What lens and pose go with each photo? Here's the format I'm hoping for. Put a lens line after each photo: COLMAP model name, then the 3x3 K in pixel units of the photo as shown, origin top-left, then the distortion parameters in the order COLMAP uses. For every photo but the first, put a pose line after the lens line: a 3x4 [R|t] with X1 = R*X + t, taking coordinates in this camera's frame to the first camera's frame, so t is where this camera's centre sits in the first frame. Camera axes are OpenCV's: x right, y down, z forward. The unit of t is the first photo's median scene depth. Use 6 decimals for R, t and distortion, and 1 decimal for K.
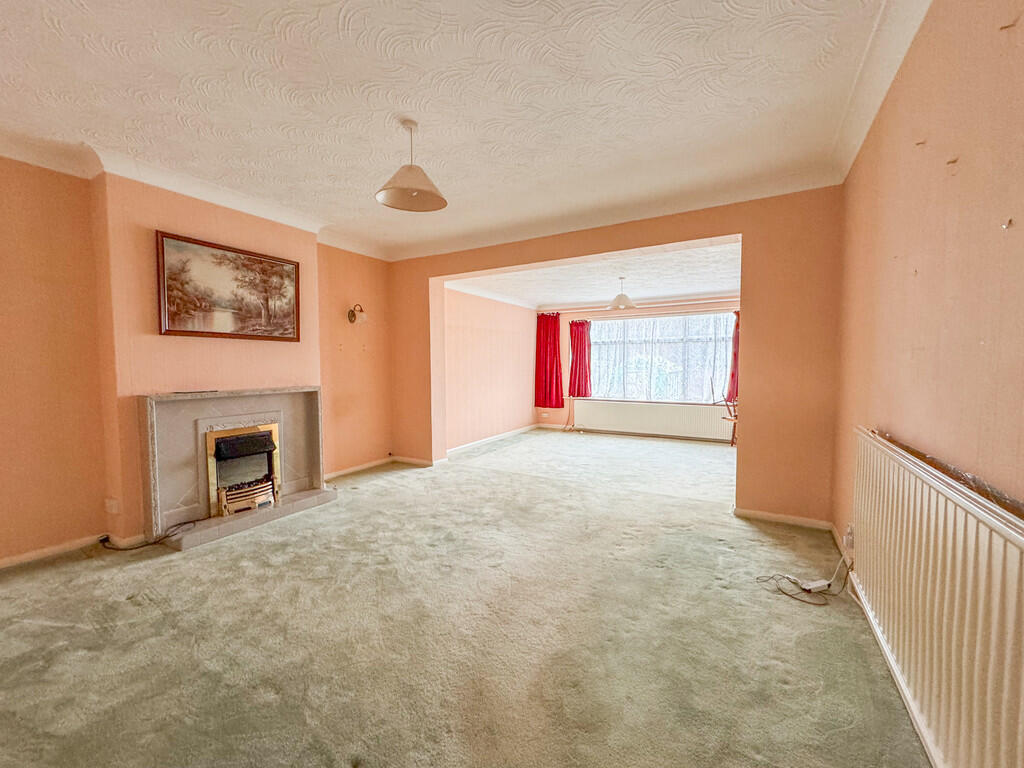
lens RADIAL K [[417.0, 0, 512.2], [0, 417.0, 384.4], [0, 0, 1]] dist [0.001575, -0.000017]
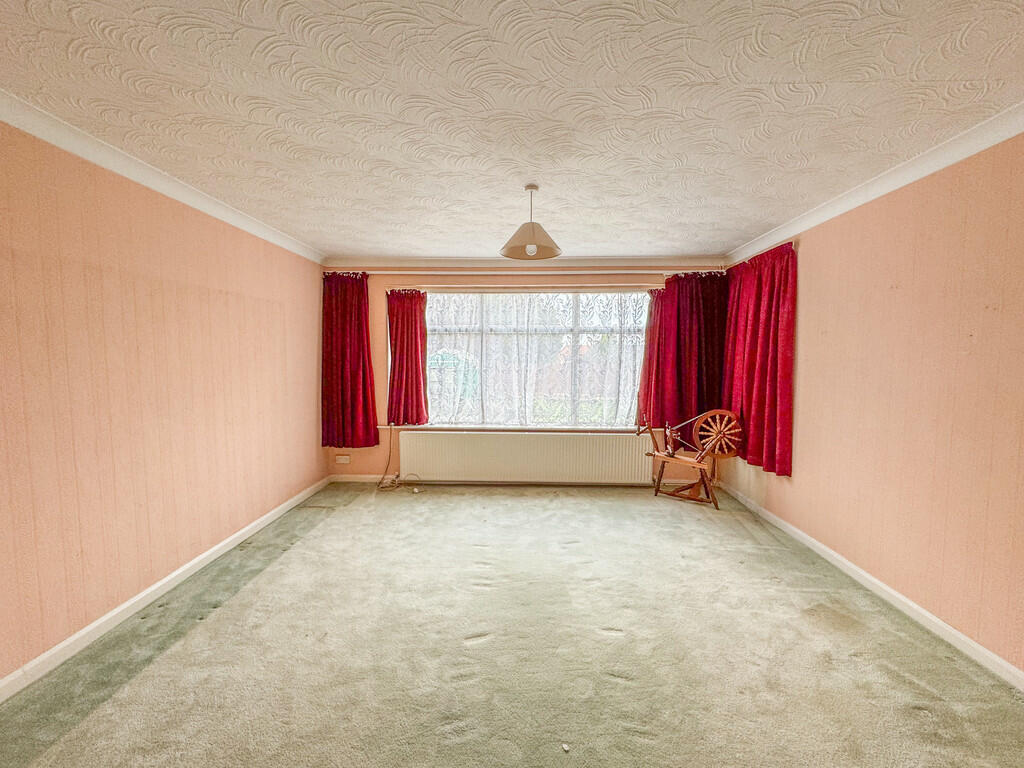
lens RADIAL K [[417.0, 0, 521.7], [0, 417.0, 381.1], [0, 0, 1]] dist [0.001575, -0.000017]
pose [[0.882368, -0.020877, 0.470096, 0.031263], [0.012135, 0.999693, 0.021619, -0.040634], [-0.470403, -0.013372, 0.882350, 0.424430]]
